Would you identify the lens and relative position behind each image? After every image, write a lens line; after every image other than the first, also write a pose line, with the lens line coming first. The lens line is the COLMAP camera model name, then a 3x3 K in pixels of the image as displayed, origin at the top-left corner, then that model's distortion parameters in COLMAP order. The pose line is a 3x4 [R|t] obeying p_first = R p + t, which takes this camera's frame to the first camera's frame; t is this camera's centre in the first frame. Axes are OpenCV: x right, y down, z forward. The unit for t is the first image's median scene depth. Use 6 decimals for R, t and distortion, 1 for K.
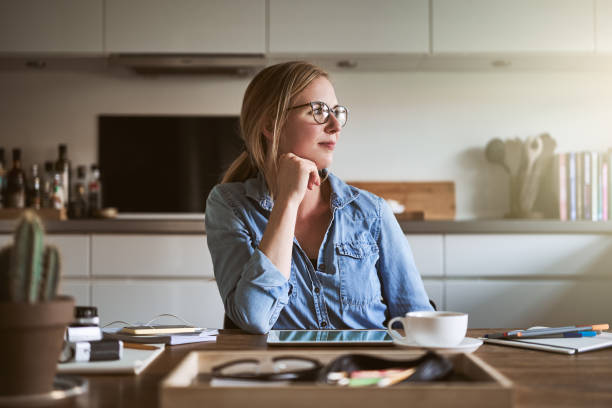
lens RADIAL K [[926.5, 0, 306.0], [0, 926.5, 204.0], [0, 0, 1]] dist [0.010339, 0.095662]
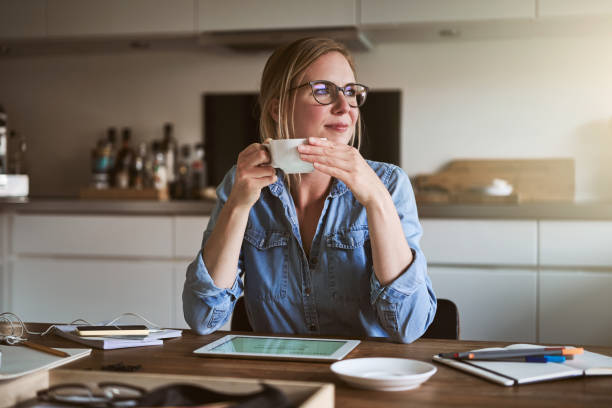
lens RADIAL K [[915.0, 0, 306.0], [0, 915.0, 204.0], [0, 0, 1]] dist [0.011680, -0.014276]
pose [[0.969527, 0.007413, -0.244873, 0.133044], [0.001226, 0.999383, 0.035106, -0.012694], [0.244982, -0.034336, 0.968919, 0.072937]]
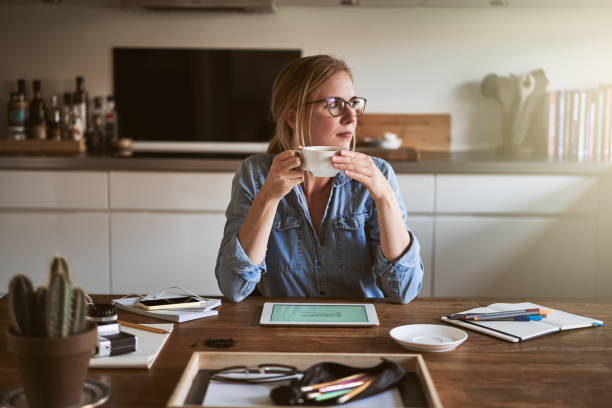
lens RADIAL K [[926.5, 0, 306.0], [0, 926.5, 204.0], [0, 0, 1]] dist [0.010339, 0.095662]
pose [[0.999794, 0.010496, -0.017352, 0.015894], [-0.007900, 0.989630, 0.143422, -0.077642], [0.018678, -0.143255, 0.989509, -0.064463]]
